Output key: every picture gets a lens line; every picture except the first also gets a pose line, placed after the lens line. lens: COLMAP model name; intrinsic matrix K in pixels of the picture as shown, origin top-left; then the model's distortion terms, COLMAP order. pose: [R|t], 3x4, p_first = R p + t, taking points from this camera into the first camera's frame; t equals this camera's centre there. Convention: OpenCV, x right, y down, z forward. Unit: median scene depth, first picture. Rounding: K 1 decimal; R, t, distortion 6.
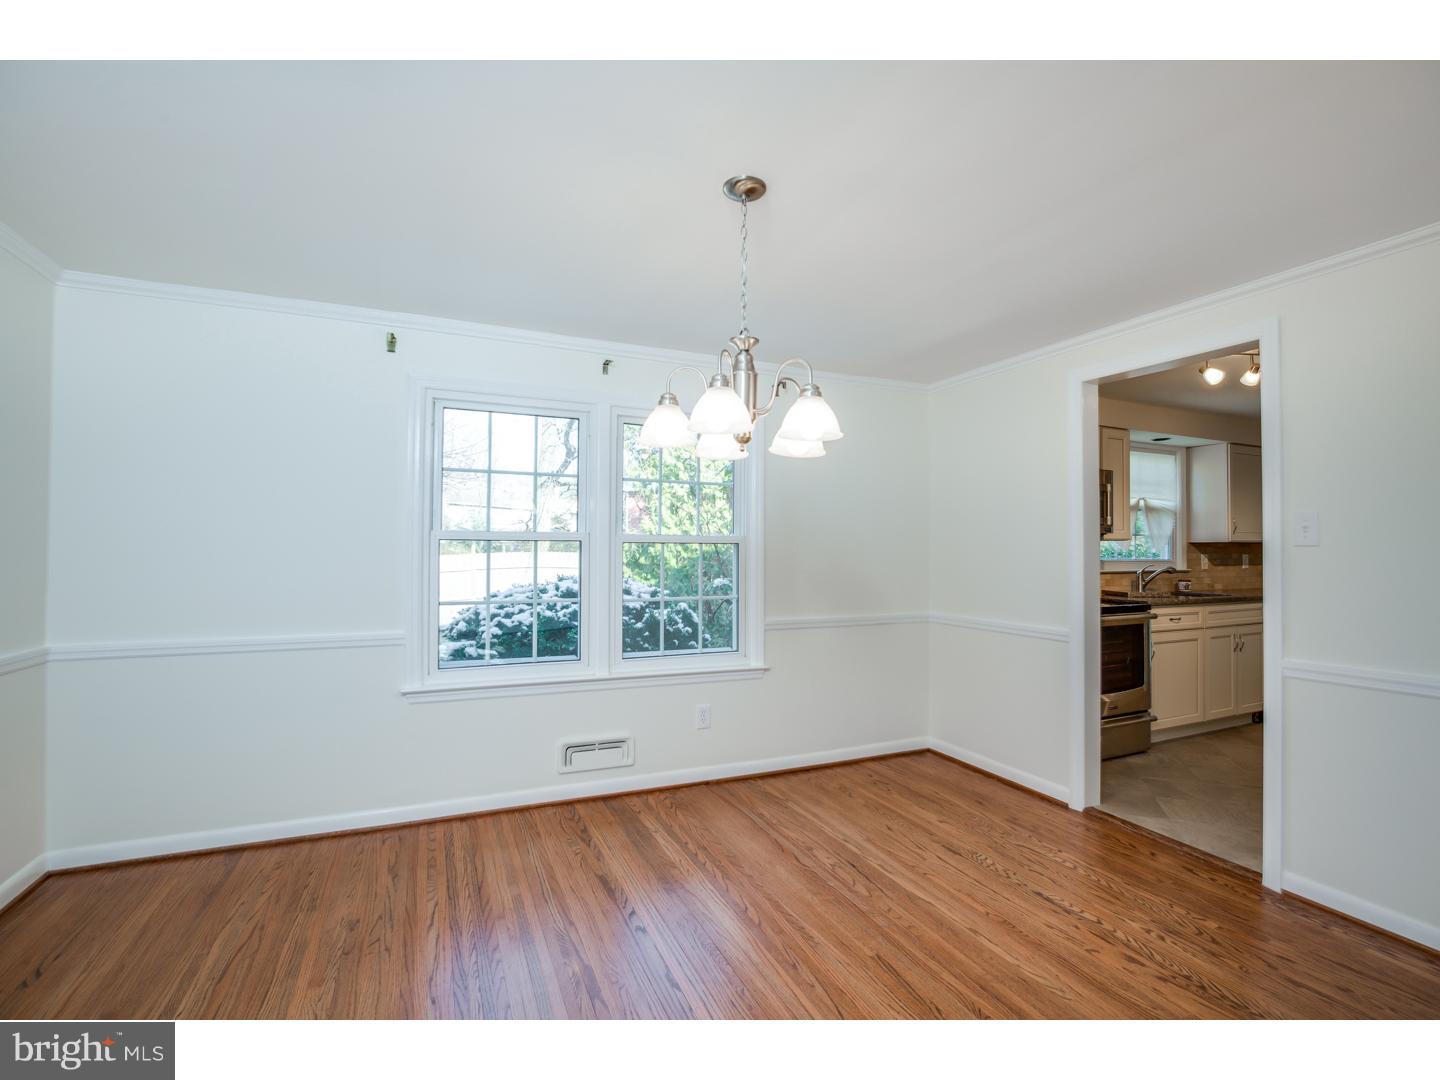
lens RADIAL K [[664.2, 0, 720.7], [0, 664.2, 538.9], [0, 0, 1]] dist [-0.028169, -0.000029]
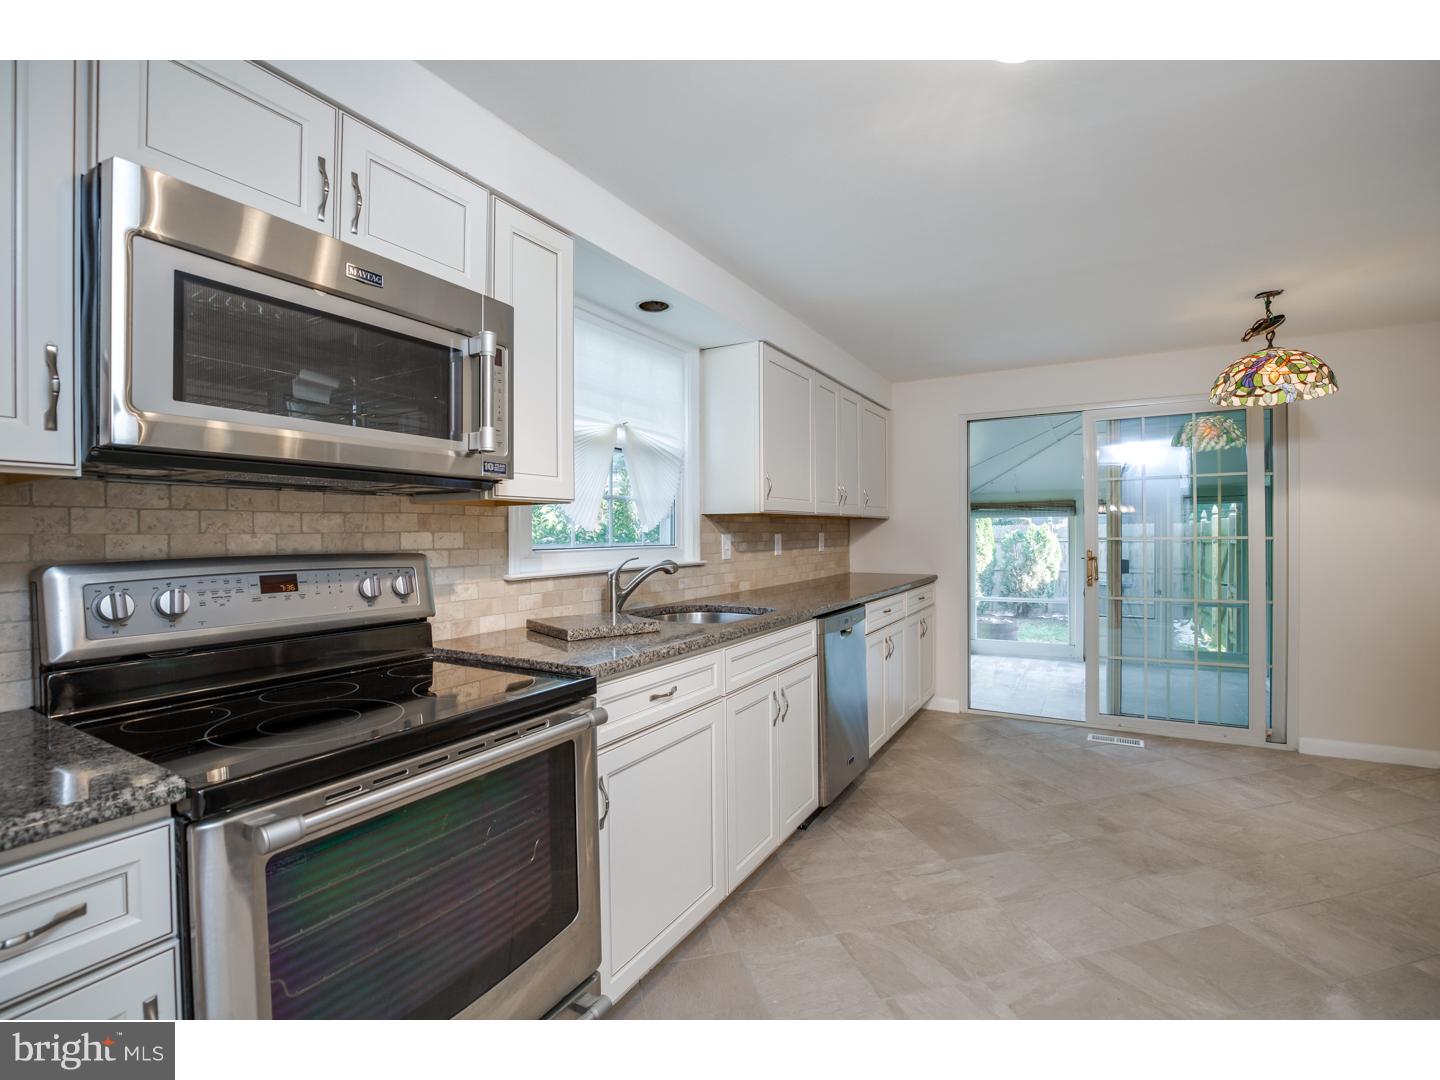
lens RADIAL K [[664.2, 0, 722.4], [0, 664.2, 538.6], [0, 0, 1]] dist [-0.028169, -0.000029]
pose [[0.810807, -0.015582, 0.585106, 0.401936], [-0.000037, 0.999644, 0.026674, 0.011809], [-0.585314, -0.021650, 0.810518, 0.536610]]
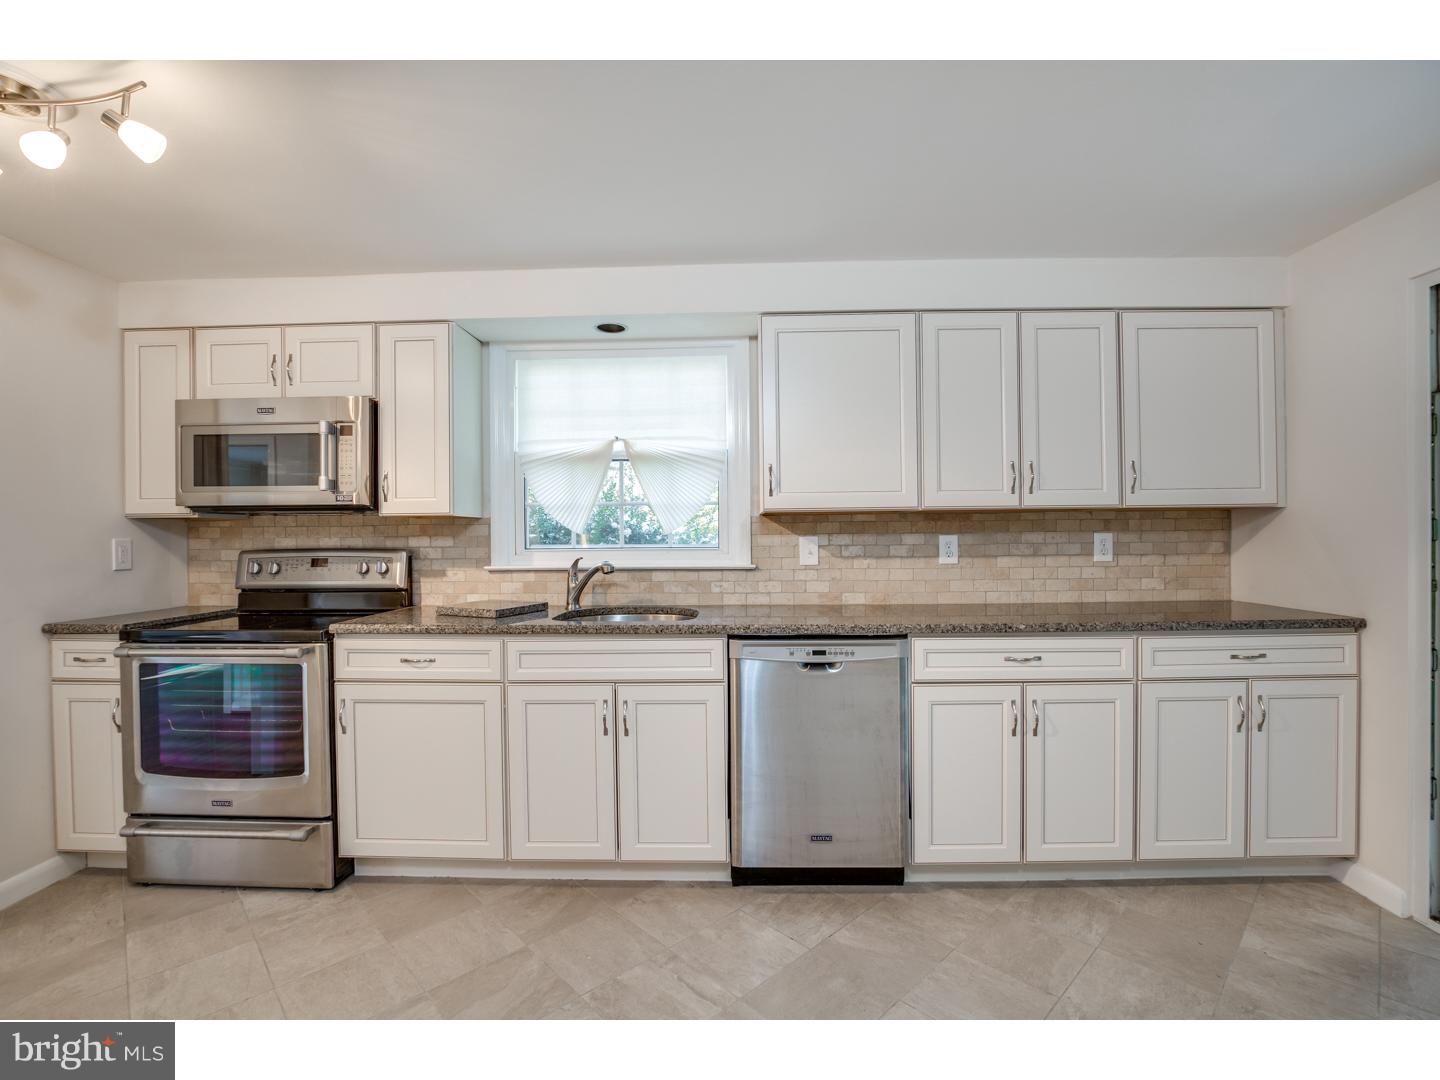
lens RADIAL K [[664.2, 0, 716.9], [0, 664.2, 538.3], [0, 0, 1]] dist [-0.028169, -0.000029]
pose [[0.898321, -0.010551, -0.439214, 0.959610], [0.021019, 0.999599, 0.018976, 0.014109], [0.438837, -0.026279, 0.898182, 0.519662]]
